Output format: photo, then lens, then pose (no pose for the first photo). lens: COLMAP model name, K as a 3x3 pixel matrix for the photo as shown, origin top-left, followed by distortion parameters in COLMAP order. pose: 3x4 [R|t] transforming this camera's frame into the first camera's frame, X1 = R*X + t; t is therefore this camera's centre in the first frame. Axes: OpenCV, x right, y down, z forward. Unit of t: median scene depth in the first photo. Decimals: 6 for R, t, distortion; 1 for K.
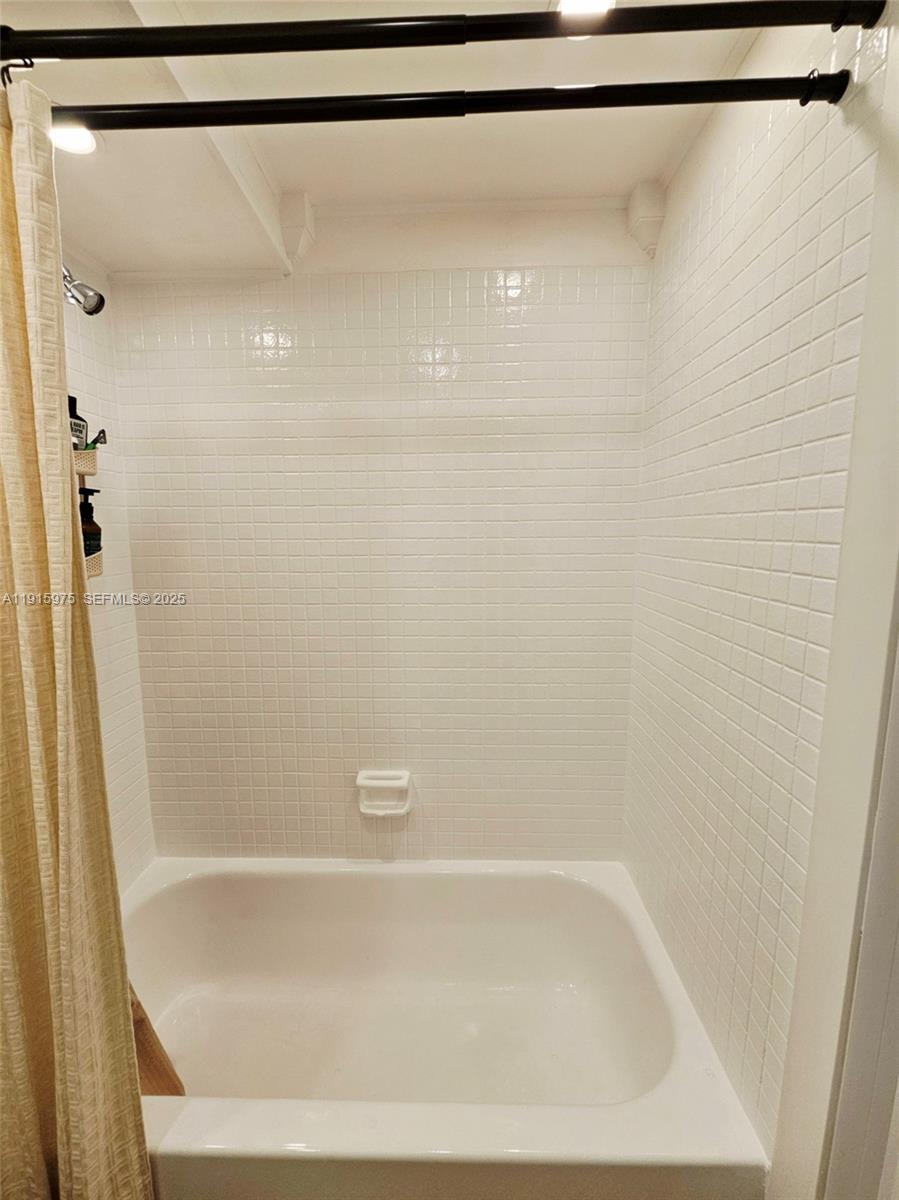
lens RADIAL K [[497.0, 0, 445.3], [0, 497.0, 592.1], [0, 0, 1]] dist [-0.001799, 0.000137]
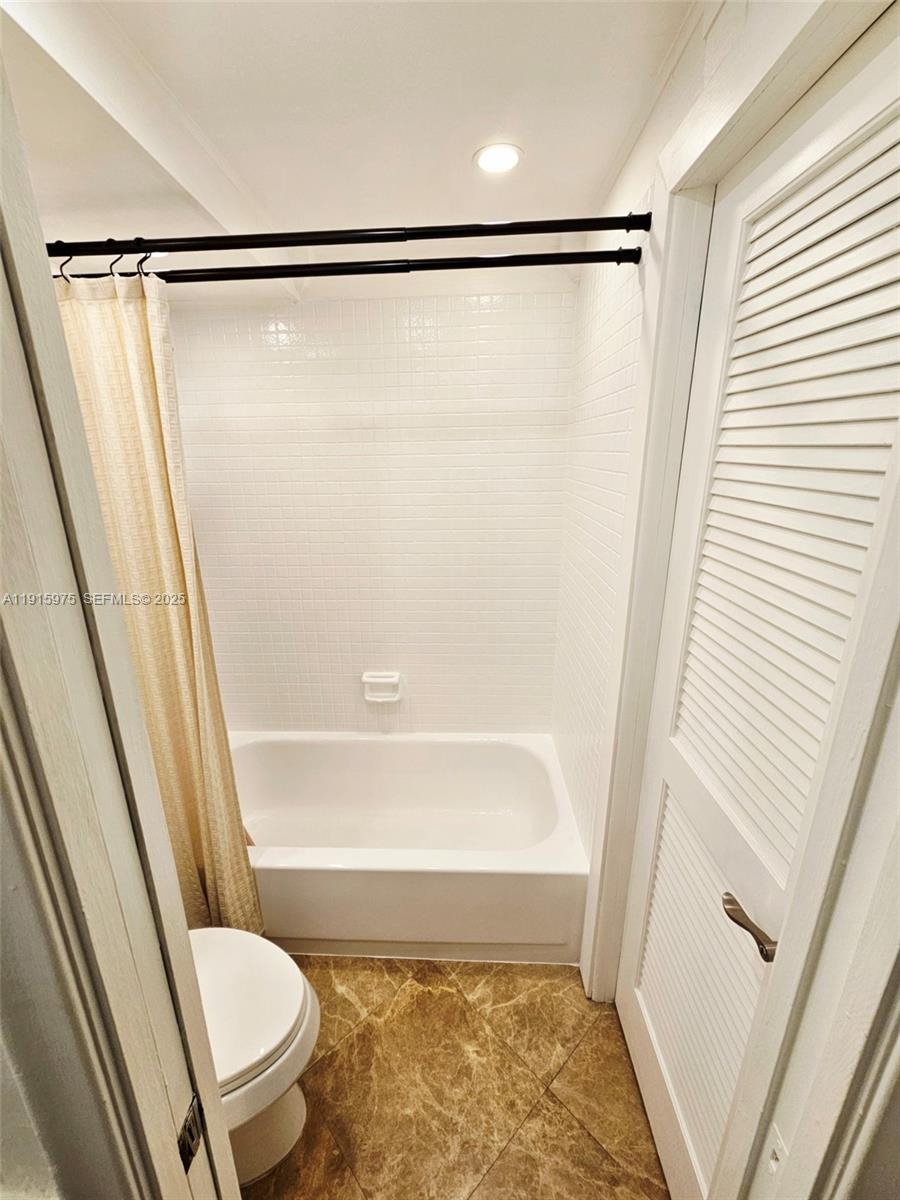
lens RADIAL K [[497.0, 0, 445.8], [0, 497.0, 592.1], [0, 0, 1]] dist [-0.001799, 0.000137]
pose [[0.999851, -0.001732, -0.017197, 0.084323], [0.004374, 0.987930, 0.154837, -0.081097], [0.016721, -0.154889, 0.987790, -0.354713]]
